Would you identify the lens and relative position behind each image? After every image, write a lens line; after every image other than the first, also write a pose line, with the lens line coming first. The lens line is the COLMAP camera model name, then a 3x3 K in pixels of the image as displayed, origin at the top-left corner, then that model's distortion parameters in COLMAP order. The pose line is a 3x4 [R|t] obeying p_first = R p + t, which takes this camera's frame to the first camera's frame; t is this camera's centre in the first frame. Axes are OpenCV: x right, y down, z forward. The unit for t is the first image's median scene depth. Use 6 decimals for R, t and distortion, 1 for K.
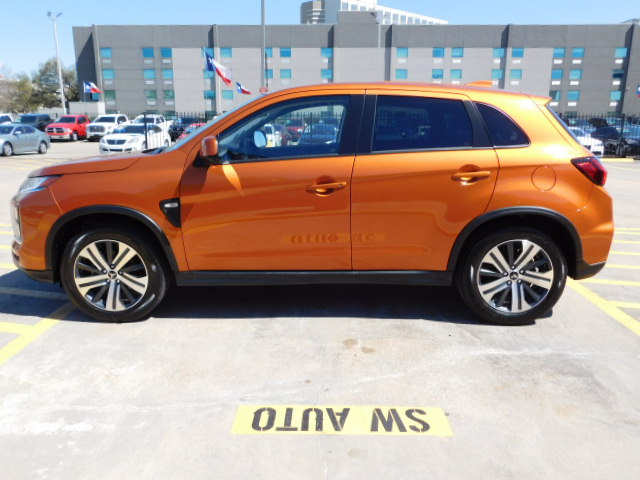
lens RADIAL K [[518.1, 0, 320.0], [0, 518.1, 240.0], [0, 0, 1]] dist [-0.009102, 0.010961]
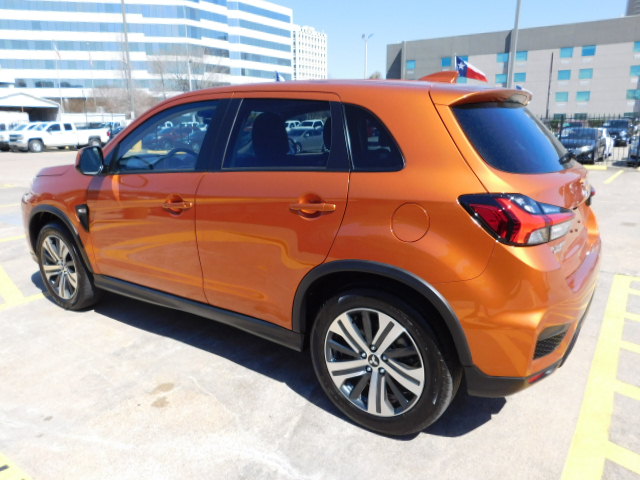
lens RADIAL K [[470.3, 0, 322.6], [0, 470.3, 242.3], [0, 0, 1]] dist [-0.000923, 0.001243]
pose [[0.835822, 0.127763, -0.533927, 0.611467], [-0.117103, 0.991652, 0.053976, -0.106687], [0.536366, 0.017410, 0.843806, 0.431724]]
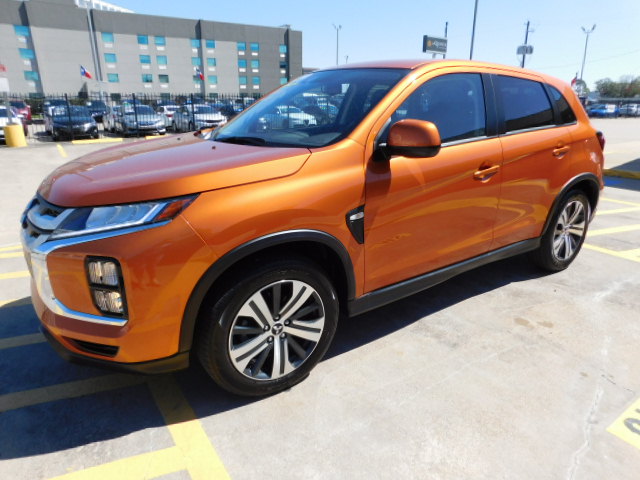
lens RADIAL K [[423.3, 0, 321.5], [0, 423.3, 239.0], [0, 0, 1]] dist [-0.073576, 0.059579]
pose [[0.814342, -0.184096, 0.550414, -0.633392], [0.132301, 0.982273, 0.132799, -0.116184], [-0.565105, -0.035323, 0.824262, 0.501946]]
